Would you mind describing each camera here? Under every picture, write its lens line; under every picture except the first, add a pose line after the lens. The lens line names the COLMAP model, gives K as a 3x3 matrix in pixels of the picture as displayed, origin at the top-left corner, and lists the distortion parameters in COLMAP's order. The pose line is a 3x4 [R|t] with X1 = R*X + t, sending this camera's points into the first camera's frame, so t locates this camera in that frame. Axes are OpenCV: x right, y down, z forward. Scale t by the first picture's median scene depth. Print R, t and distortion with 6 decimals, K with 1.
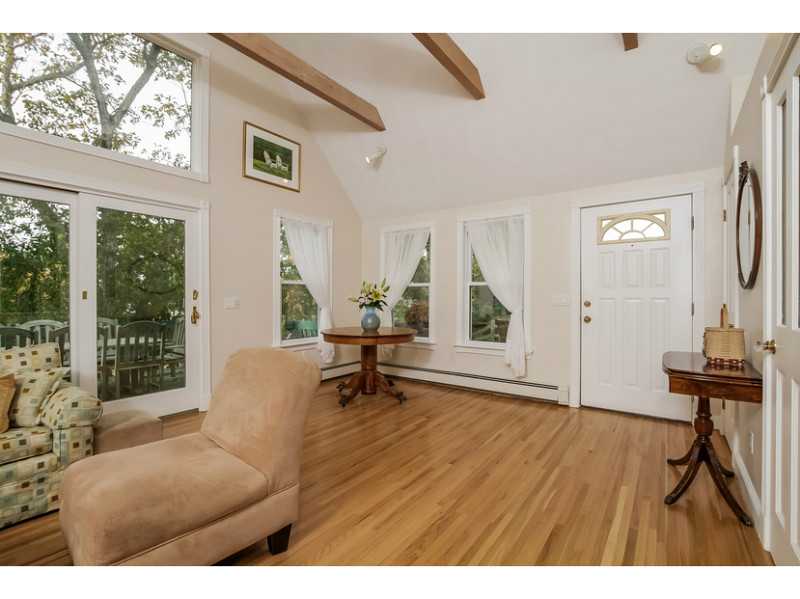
lens RADIAL K [[389.4, 0, 402.3], [0, 389.4, 296.8], [0, 0, 1]] dist [-0.001045, 0.002599]
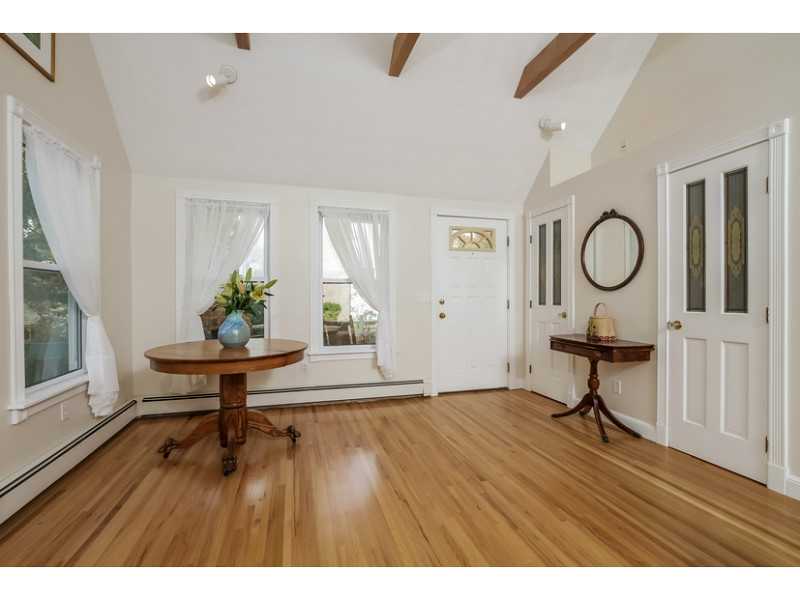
lens RADIAL K [[375.9, 0, 405.6], [0, 375.9, 301.6], [0, 0, 1]] dist [0.001556, 0.001445]
pose [[0.598934, -0.009038, 0.800748, -0.440732], [0.005552, 0.999959, 0.007133, 0.008642], [-0.800779, 0.000173, 0.598959, 0.415936]]
